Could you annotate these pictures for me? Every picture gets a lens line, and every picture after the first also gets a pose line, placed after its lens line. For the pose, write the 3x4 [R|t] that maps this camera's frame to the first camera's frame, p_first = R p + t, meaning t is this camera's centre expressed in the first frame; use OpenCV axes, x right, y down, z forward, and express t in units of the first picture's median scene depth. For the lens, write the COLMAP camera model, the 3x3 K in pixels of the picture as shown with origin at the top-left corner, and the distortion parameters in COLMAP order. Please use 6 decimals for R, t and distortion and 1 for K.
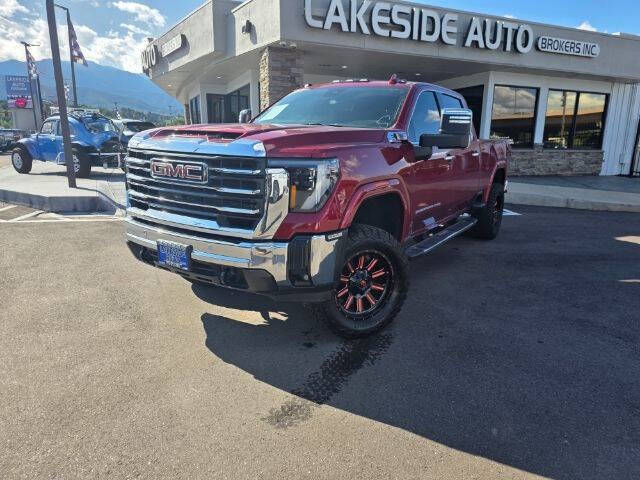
lens RADIAL K [[431.9, 0, 330.2], [0, 431.9, 238.4], [0, 0, 1]] dist [0.052628, -0.046819]
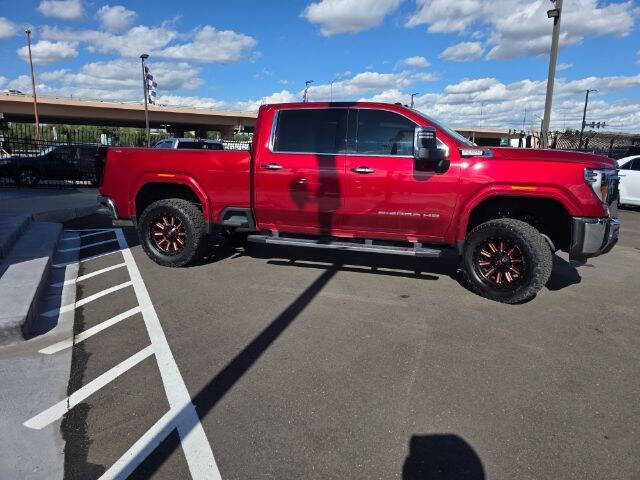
lens RADIAL K [[431.9, 0, 322.8], [0, 431.9, 238.7], [0, 0, 1]] dist [0.052628, -0.046819]
pose [[-0.285870, -0.213753, 0.934124, -0.499727], [0.196020, 0.941148, 0.275348, -0.184347], [-0.938006, 0.261820, -0.227147, 0.734144]]
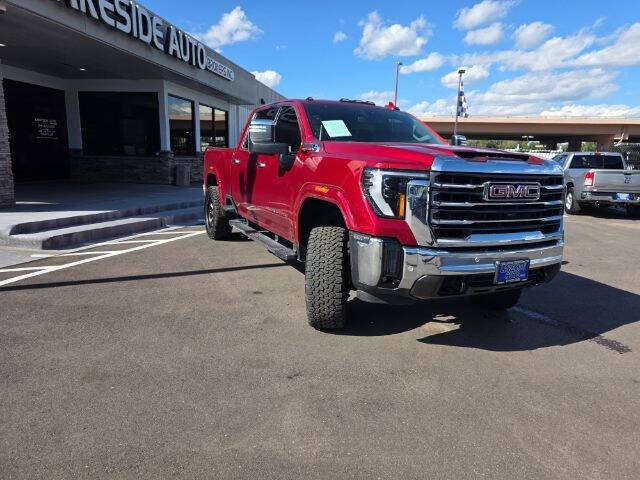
lens RADIAL K [[431.9, 0, 329.1], [0, 431.9, 233.4], [0, 0, 1]] dist [0.052628, -0.046819]
pose [[0.505017, -0.158032, 0.848518, -0.443526], [0.173671, 0.981593, 0.079452, -0.064248], [-0.845456, 0.107239, 0.523167, 0.245575]]
